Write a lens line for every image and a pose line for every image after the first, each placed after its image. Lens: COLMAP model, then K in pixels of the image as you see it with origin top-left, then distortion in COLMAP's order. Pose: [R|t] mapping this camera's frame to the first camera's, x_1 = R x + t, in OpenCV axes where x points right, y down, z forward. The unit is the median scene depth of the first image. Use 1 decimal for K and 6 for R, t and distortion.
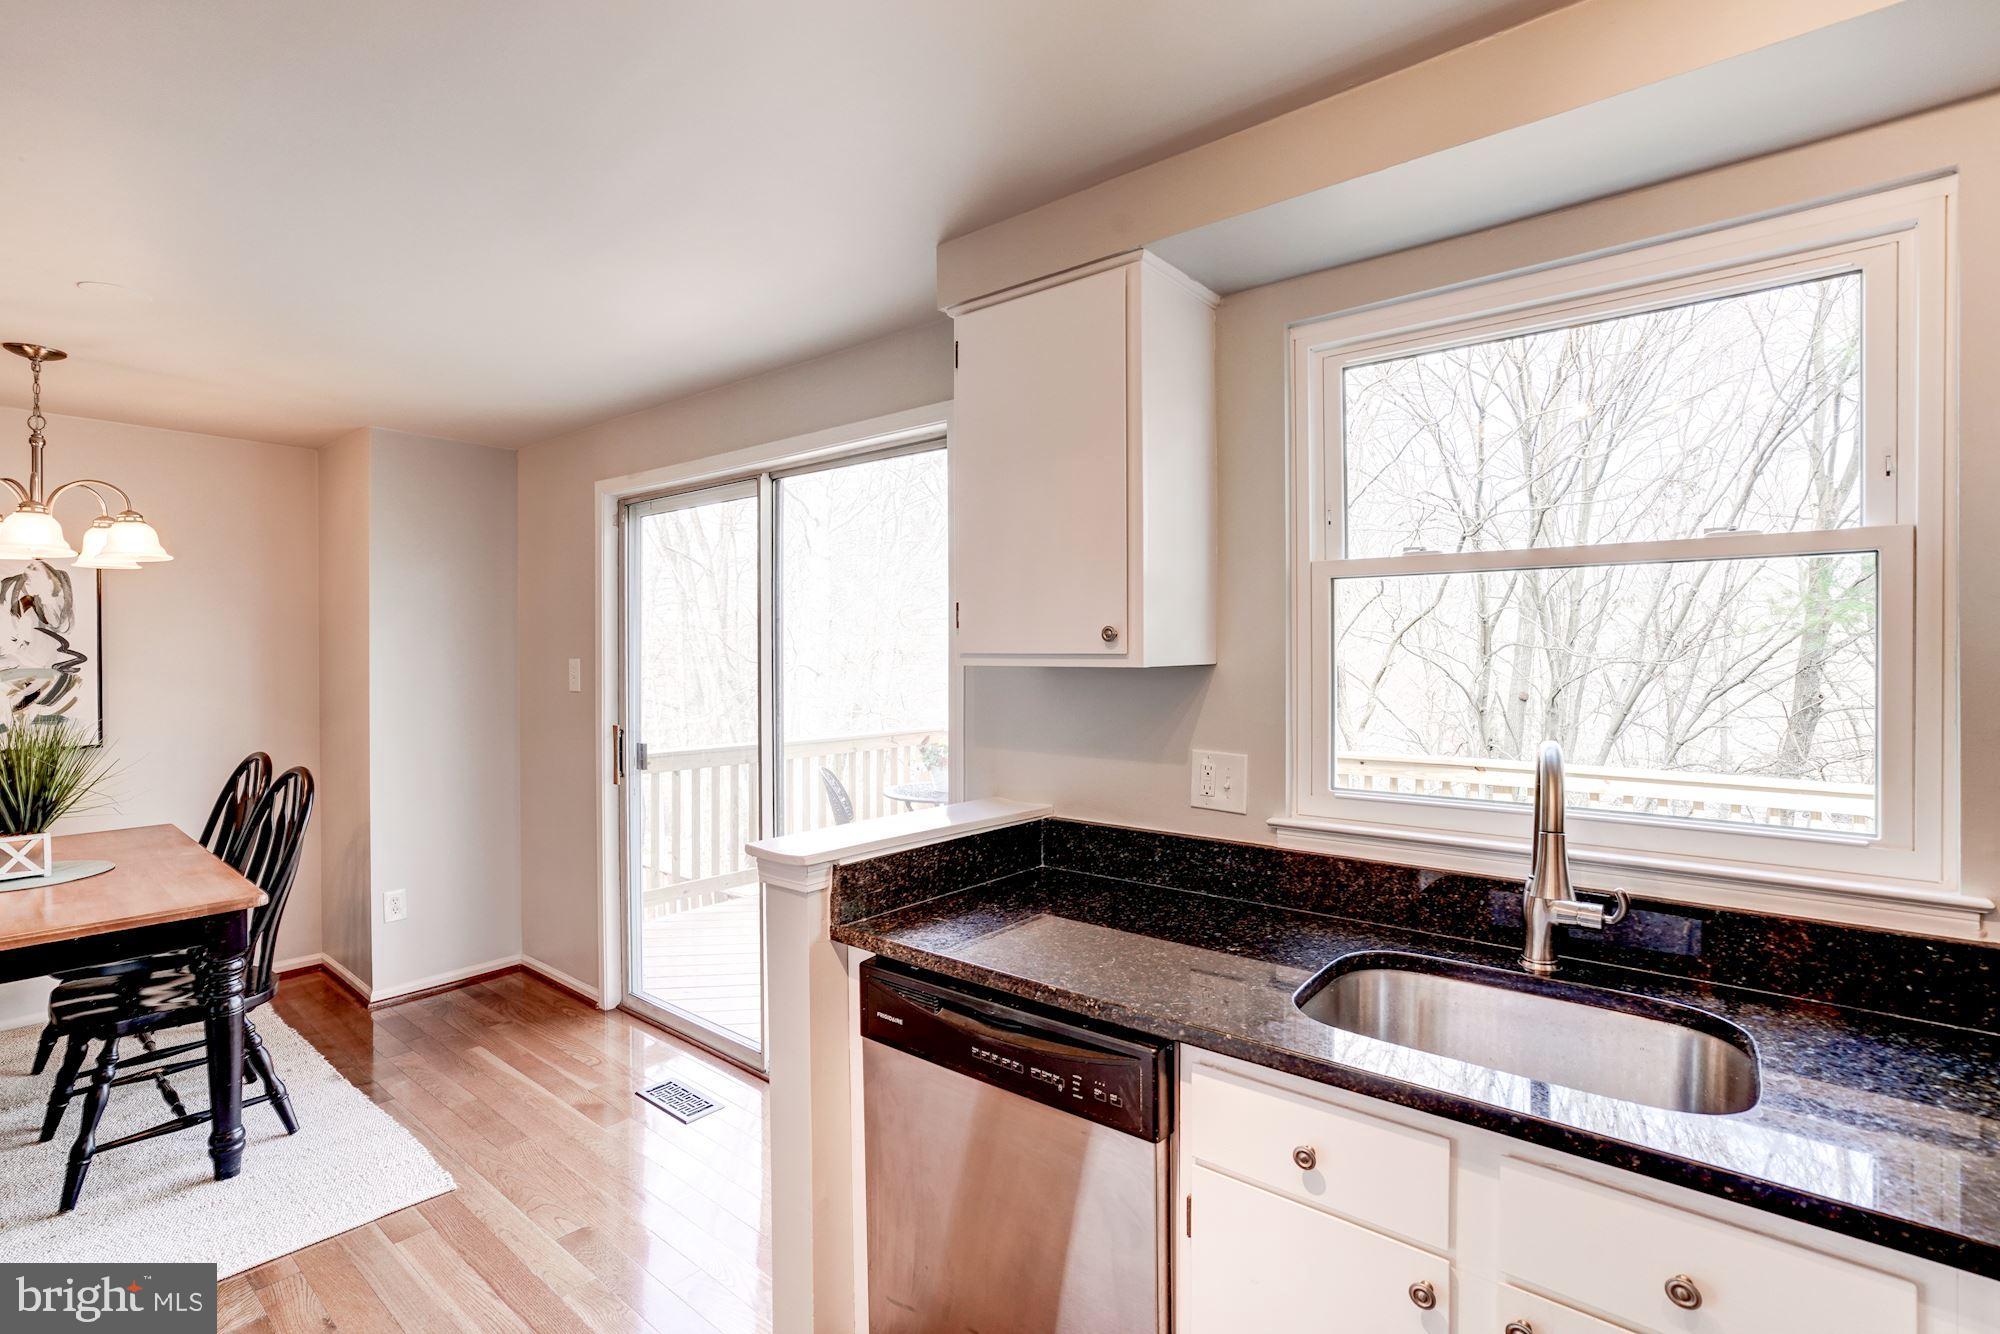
lens RADIAL K [[932.0, 0, 1035.0], [0, 932.0, 654.9], [0, 0, 1]] dist [-0.032894, 0.015042]
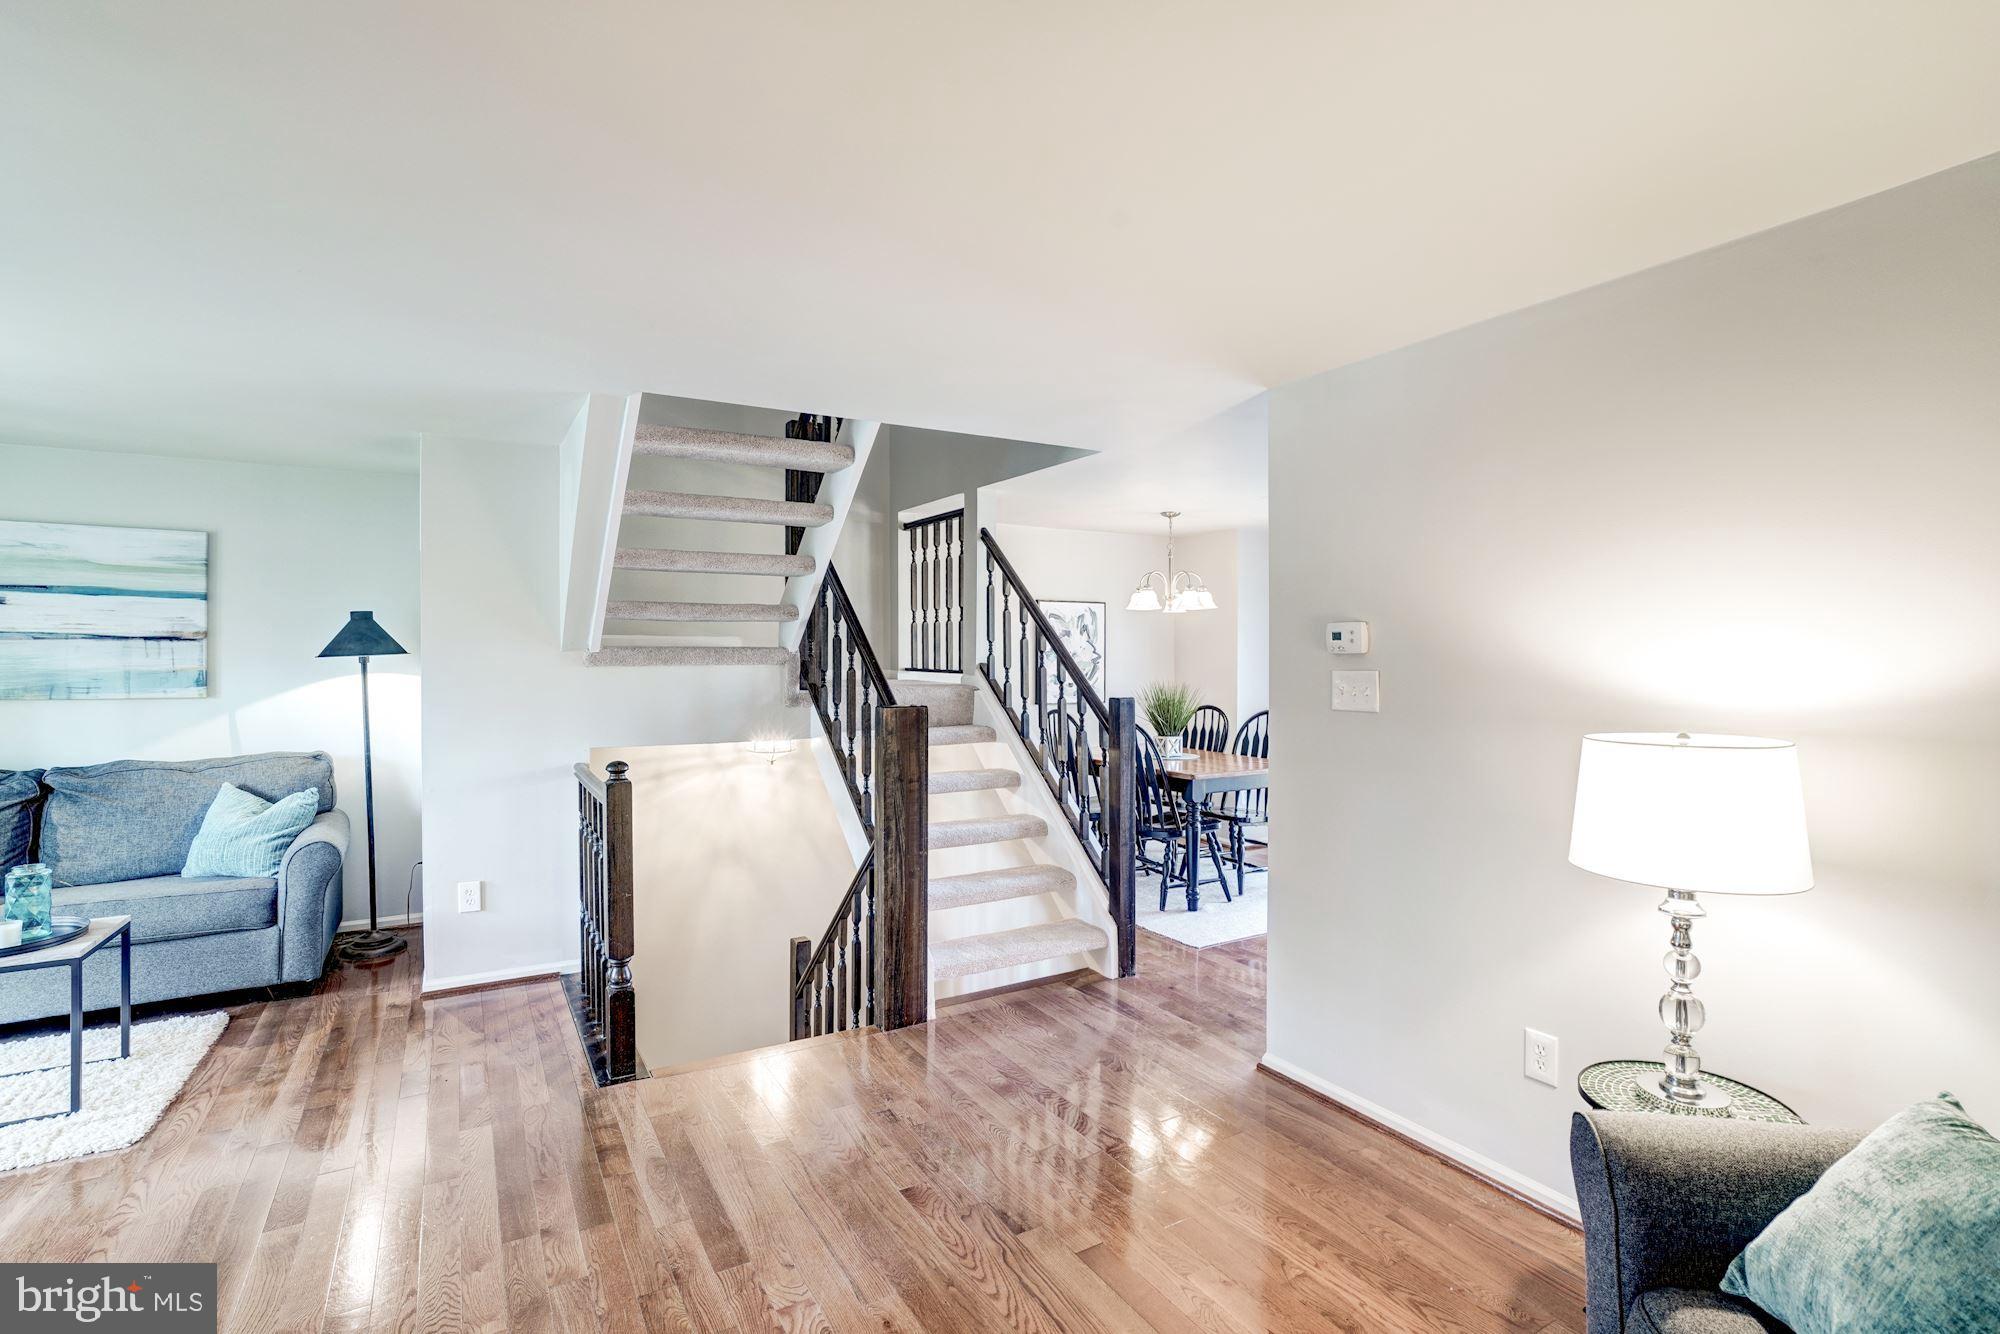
lens RADIAL K [[932.0, 0, 1010.1], [0, 932.0, 664.1], [0, 0, 1]] dist [-0.032894, 0.015042]
pose [[0.941420, 0.001594, -0.337231, -0.570643], [-0.001397, 0.999999, 0.000826, 0.018450], [0.337232, -0.000307, 0.941421, -0.926640]]
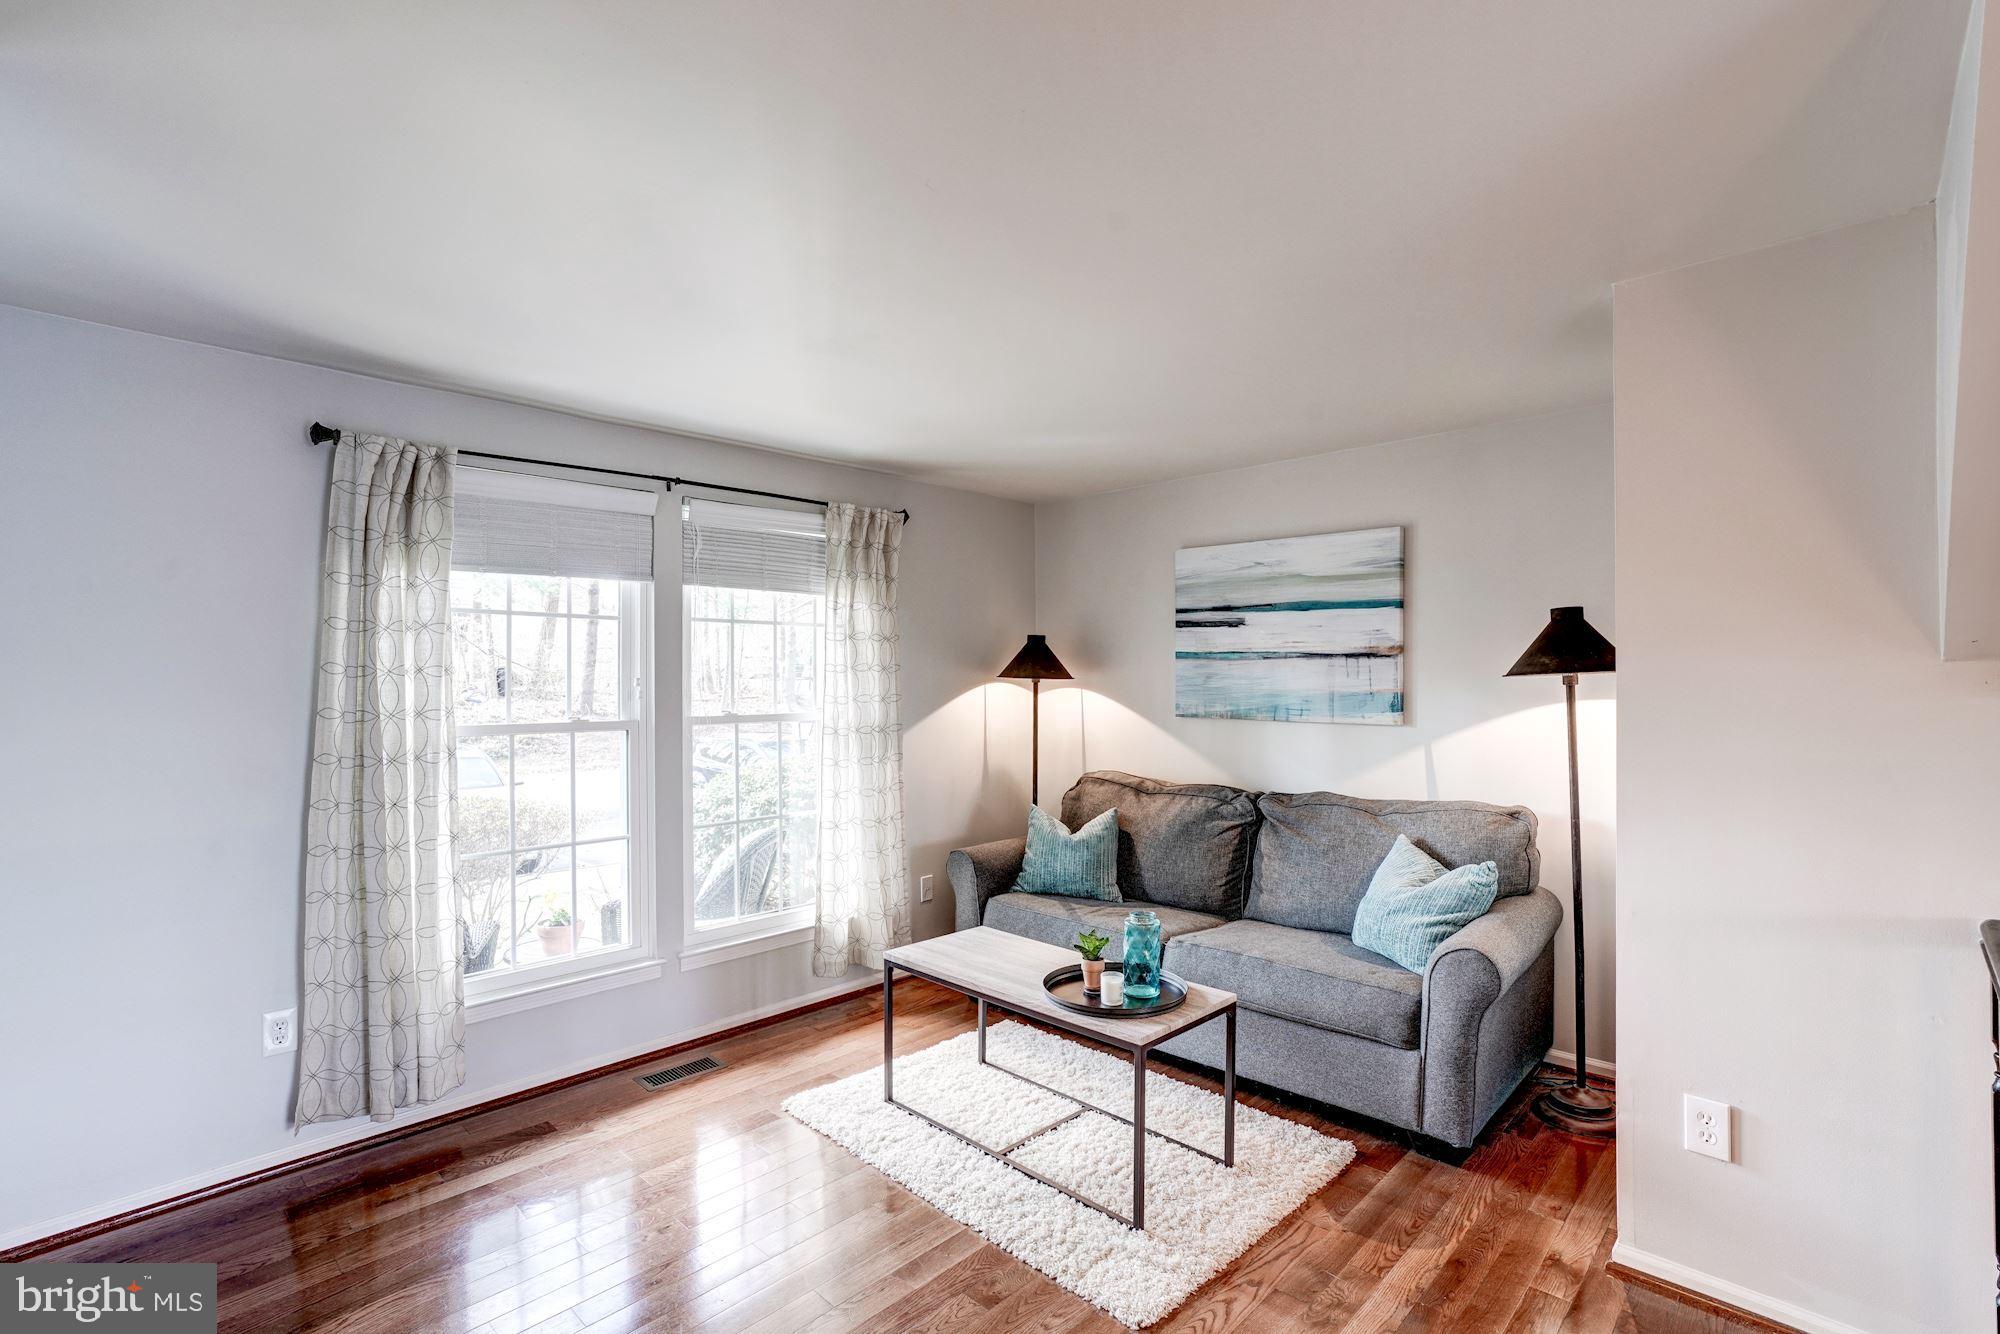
lens RADIAL K [[932.0, 0, 965.3], [0, 932.0, 676.2], [0, 0, 1]] dist [-0.032894, 0.015042]
pose [[-0.097956, -0.002191, -0.995188, -0.924605], [-0.001916, 0.999996, -0.002013, 0.014178], [0.995189, 0.001710, -0.097960, -0.517217]]
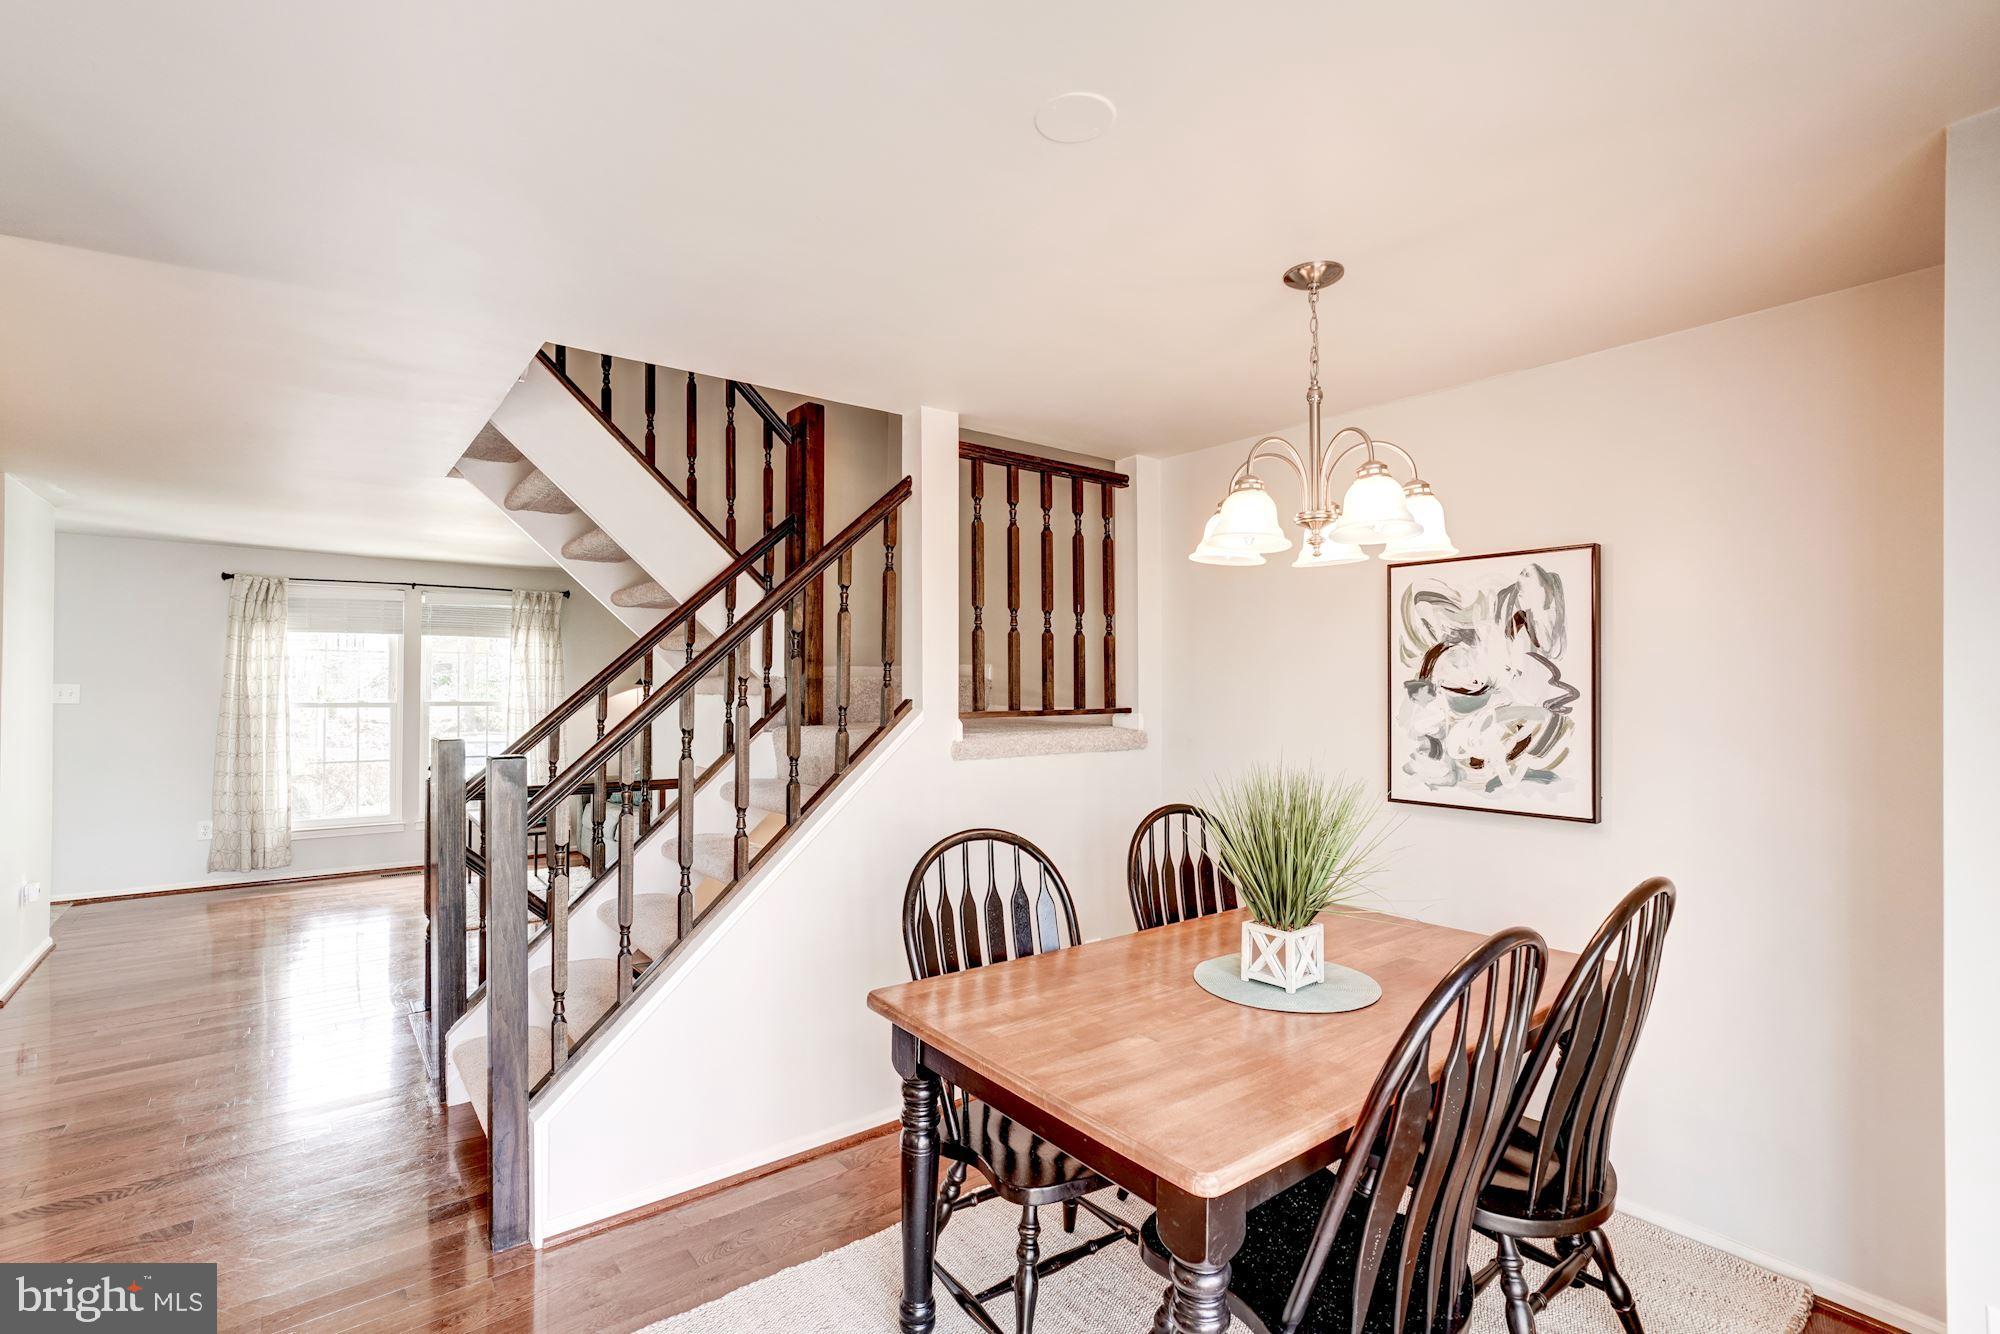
lens RADIAL K [[932.0, 0, 998.9], [0, 932.0, 672.9], [0, 0, 1]] dist [-0.032894, 0.015042]
pose [[-0.230302, -0.013240, -0.973029, -0.248003], [-0.012792, 0.999862, -0.010578, 0.000772], [0.973035, 0.010011, -0.230440, 0.746825]]
